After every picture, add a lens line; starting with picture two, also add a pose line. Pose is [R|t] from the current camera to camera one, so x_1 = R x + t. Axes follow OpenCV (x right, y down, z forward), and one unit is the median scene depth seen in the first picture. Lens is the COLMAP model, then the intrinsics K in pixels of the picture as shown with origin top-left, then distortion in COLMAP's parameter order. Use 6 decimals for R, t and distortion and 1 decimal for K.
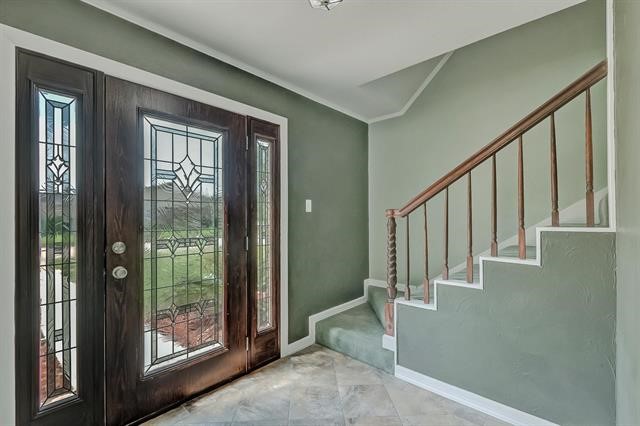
lens RADIAL K [[287.8, 0, 320.8], [0, 287.8, 212.7], [0, 0, 1]] dist [0.003556, -0.002798]
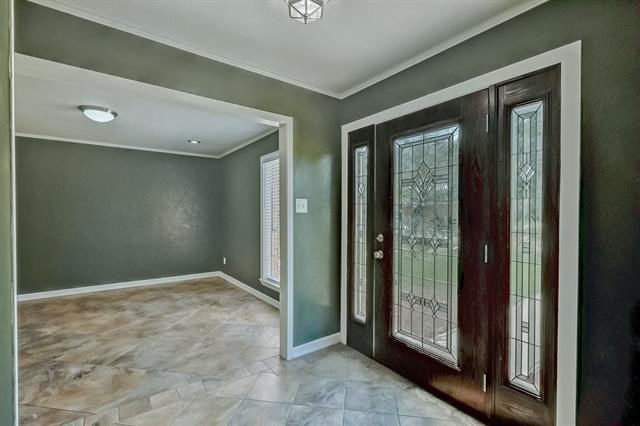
lens RADIAL K [[287.8, 0, 316.0], [0, 287.8, 214.4], [0, 0, 1]] dist [0.003556, -0.002798]
pose [[-0.203844, 0.009875, -0.978954, 0.565540], [0.007738, 0.999934, 0.008475, -0.009764], [0.978973, -0.005847, -0.203907, 0.681408]]
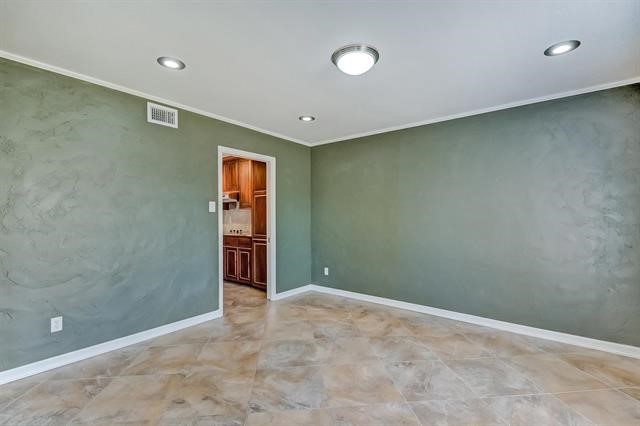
lens RADIAL K [[287.8, 0, 320.0], [0, 287.8, 214.2], [0, 0, 1]] dist [0.003556, -0.002798]
pose [[-0.998038, 0.004236, -0.062465, -0.403314], [0.004952, 0.999924, -0.011312, 0.011193], [0.062412, -0.011600, -0.997983, 0.293994]]
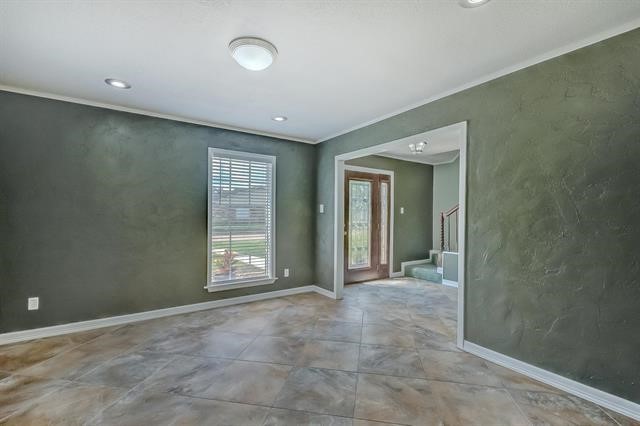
lens RADIAL K [[287.8, 0, 321.3], [0, 287.8, 216.0], [0, 0, 1]] dist [0.003556, -0.002798]
pose [[0.973753, 0.011334, -0.227326, -0.165918], [-0.009513, 0.999913, 0.009106, 0.001790], [0.227409, -0.006705, 0.973776, -1.423666]]
